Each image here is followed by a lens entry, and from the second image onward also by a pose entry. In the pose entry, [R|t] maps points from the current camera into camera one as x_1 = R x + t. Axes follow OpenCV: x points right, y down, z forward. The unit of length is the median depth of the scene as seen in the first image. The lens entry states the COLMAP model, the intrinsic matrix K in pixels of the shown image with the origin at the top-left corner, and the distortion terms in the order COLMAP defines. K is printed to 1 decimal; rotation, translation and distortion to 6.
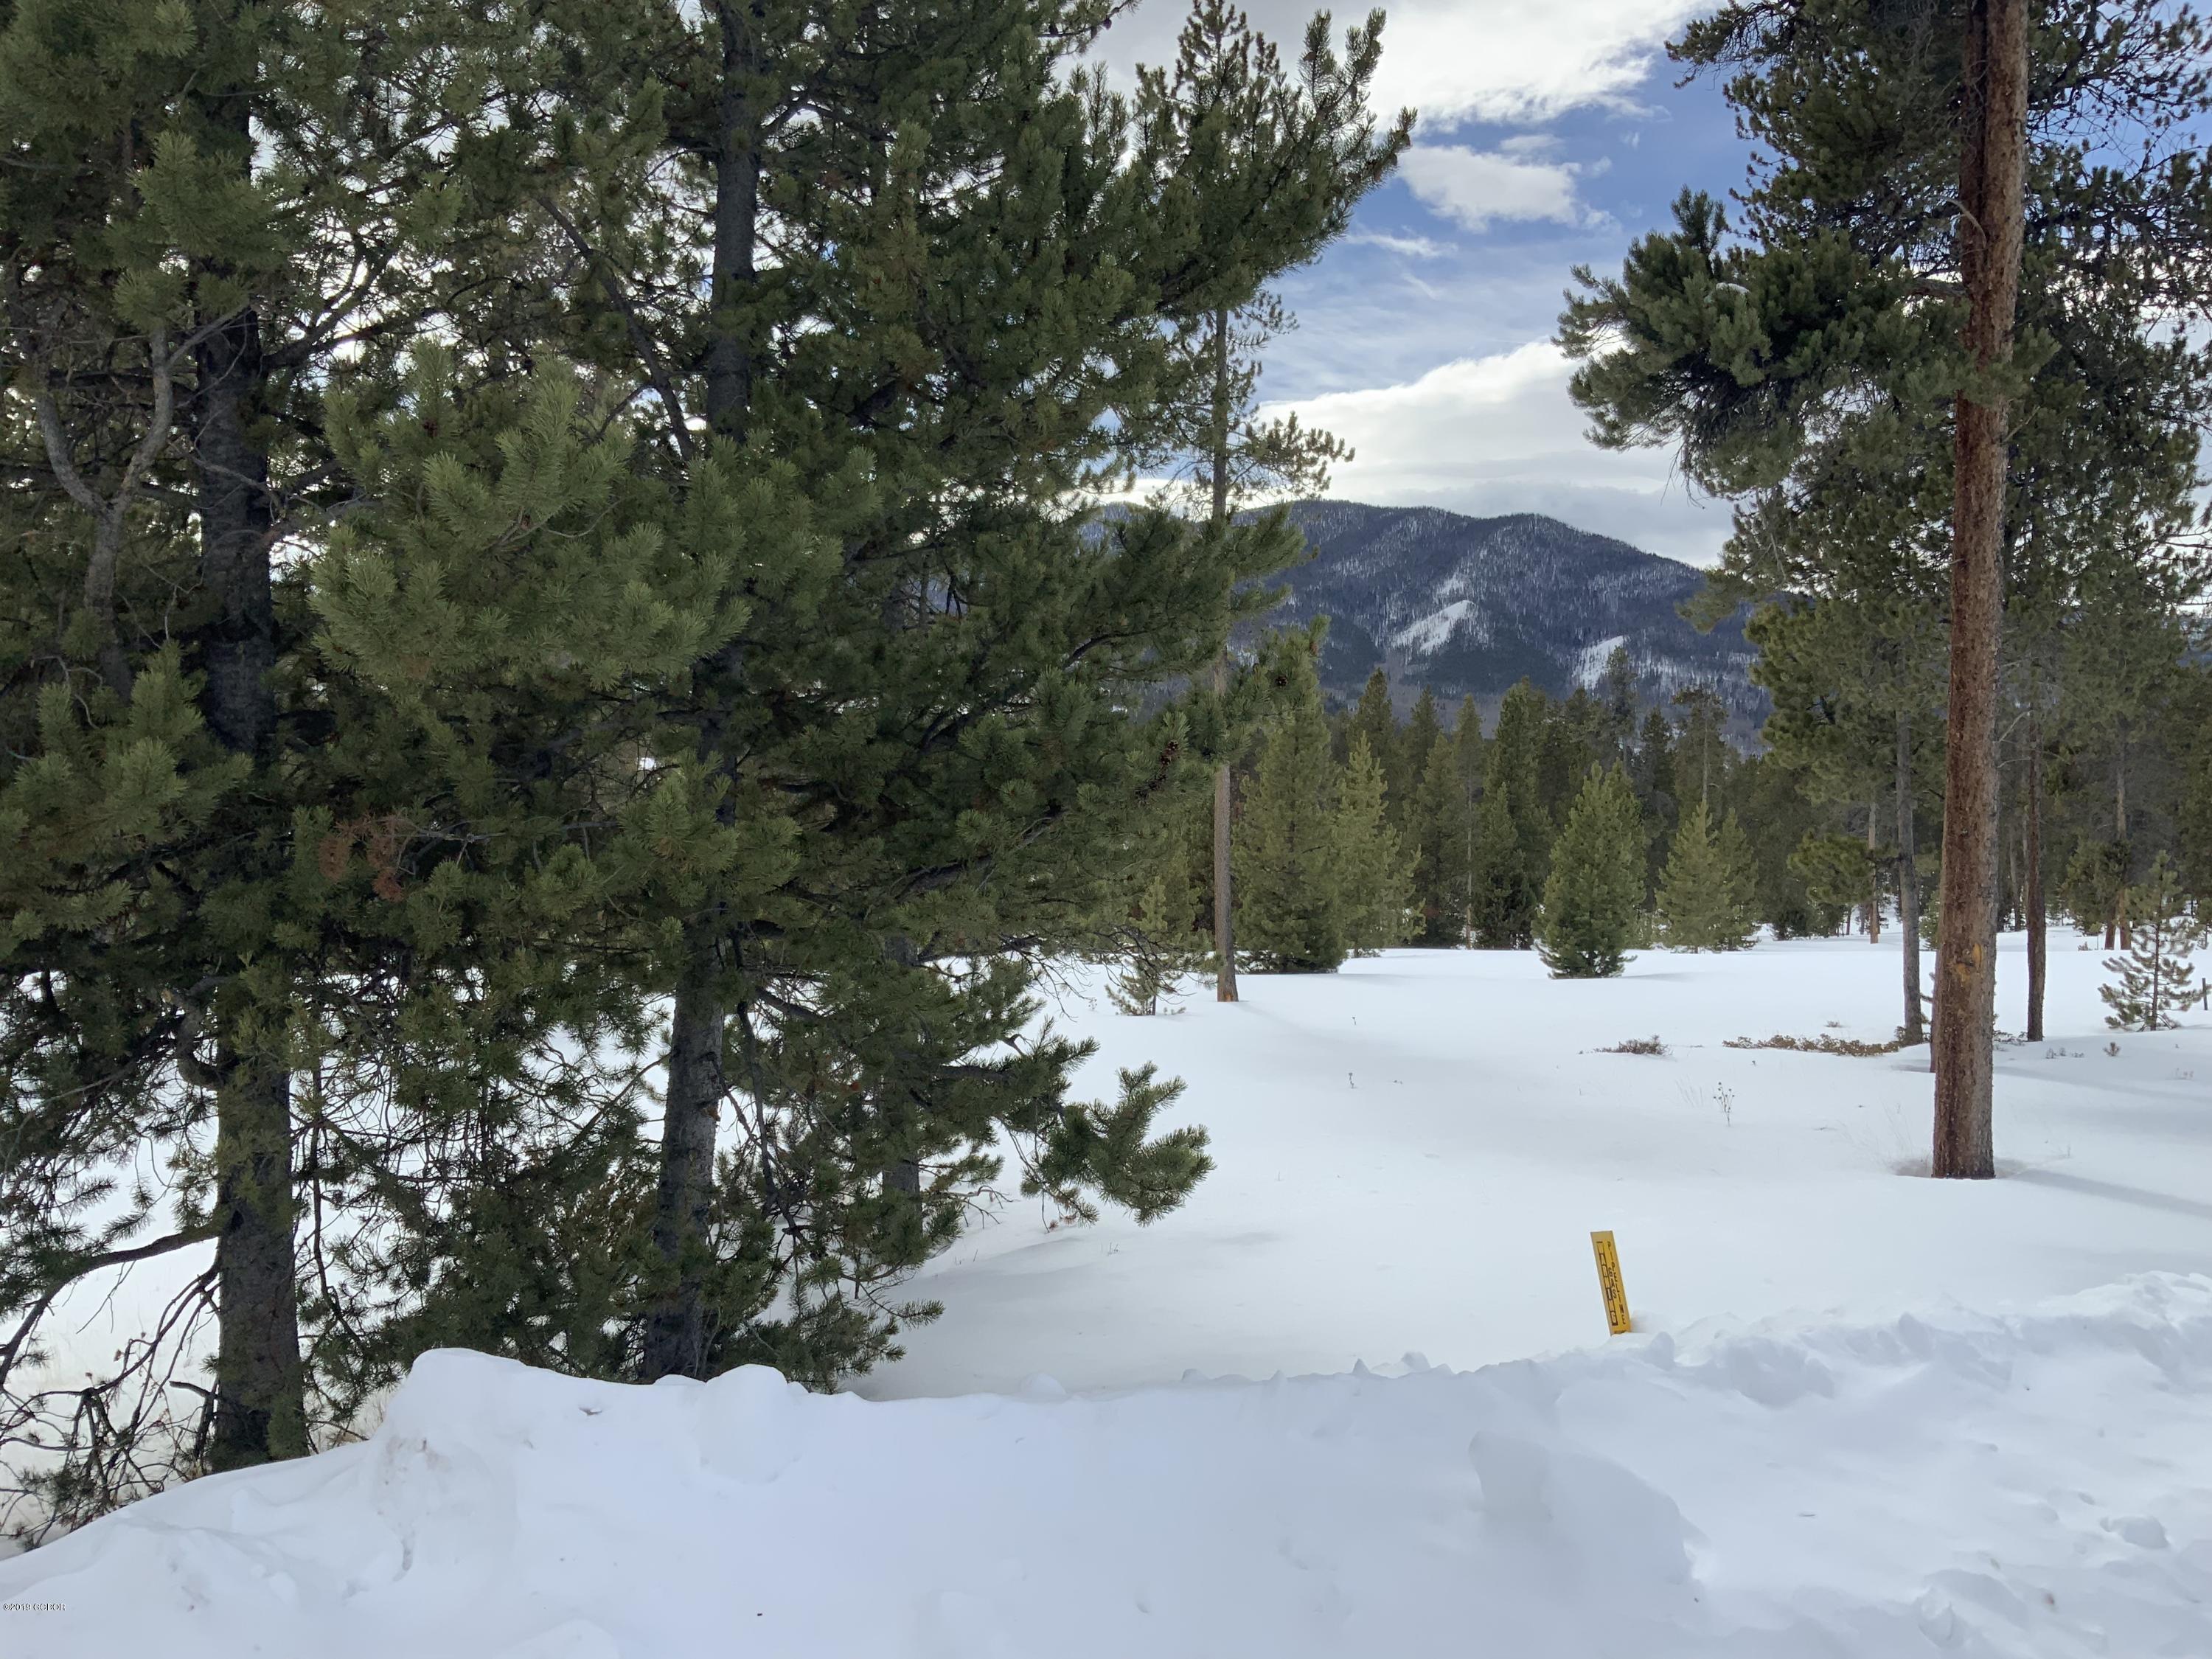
lens RADIAL K [[1852.0, 0, 1096.4], [0, 1852.0, 825.3], [0, 0, 1]] dist [-0.004313, -0.023718]
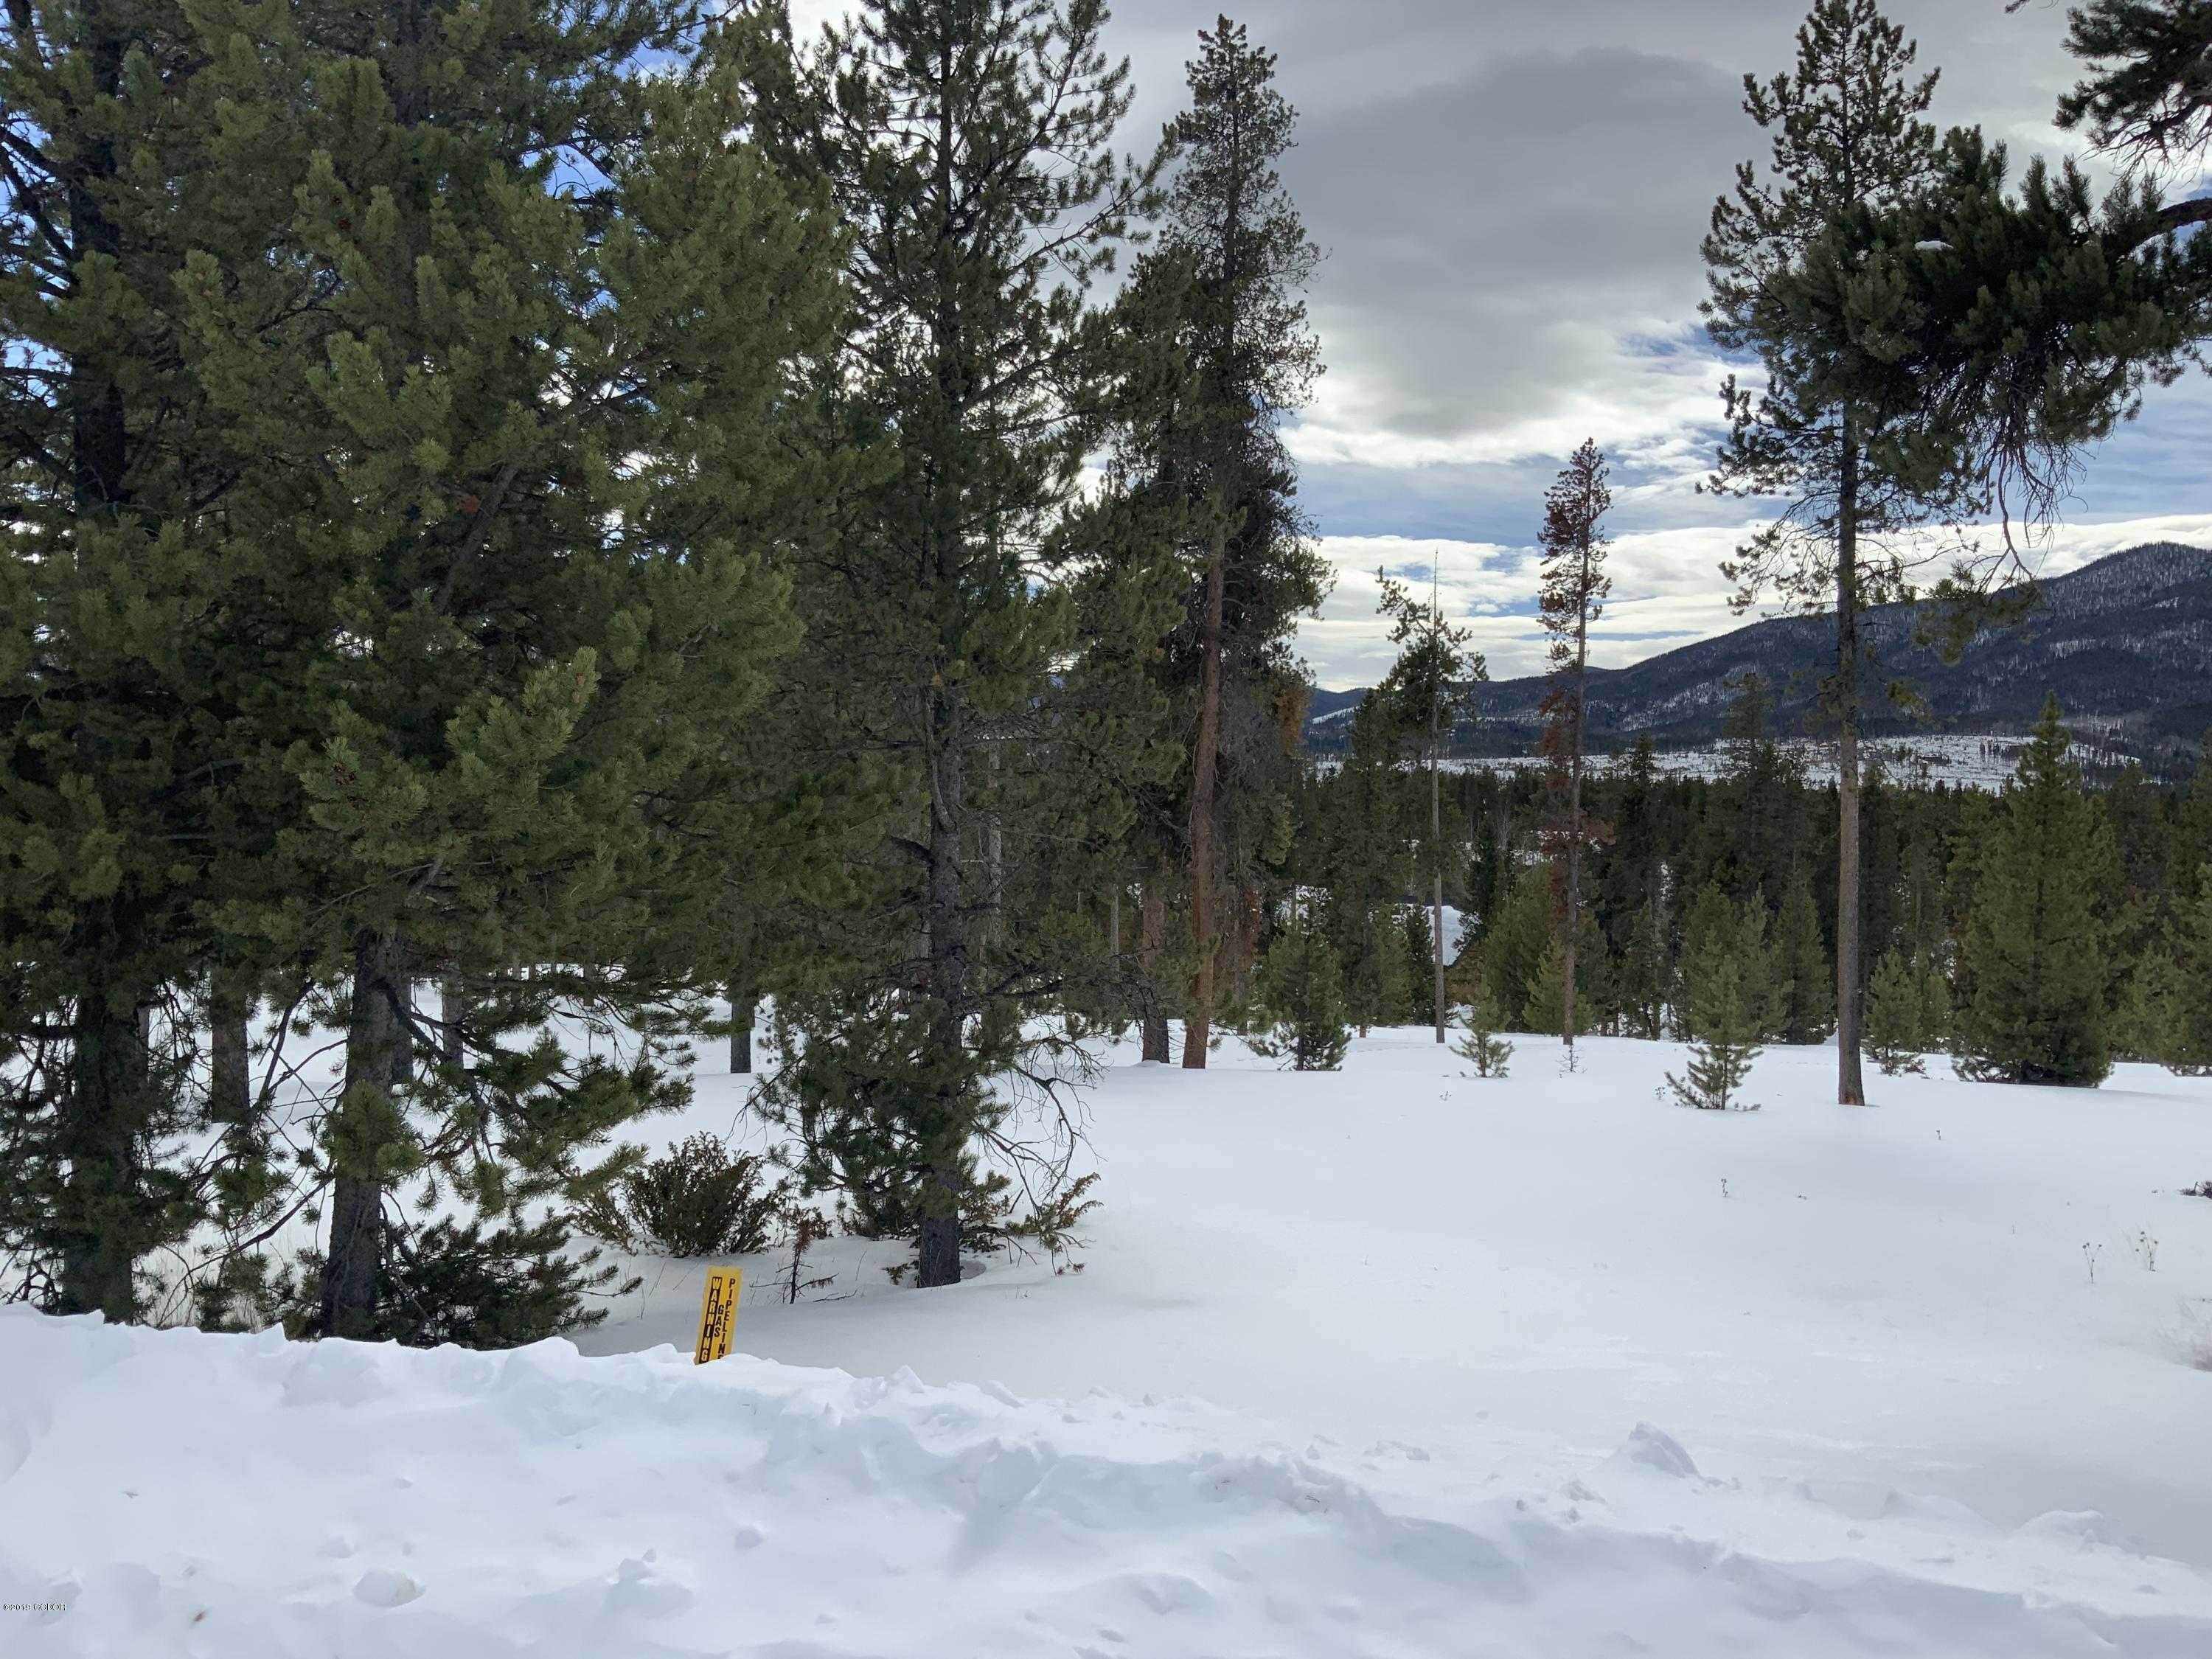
lens RADIAL K [[1852.0, 0, 1100.5], [0, 1852.0, 828.4], [0, 0, 1]] dist [-0.004313, -0.023718]
pose [[0.865034, 0.006639, -0.501670, 0.209635], [-0.027587, 0.999029, -0.034348, 0.004313], [0.500955, 0.043552, 0.864377, 0.056290]]
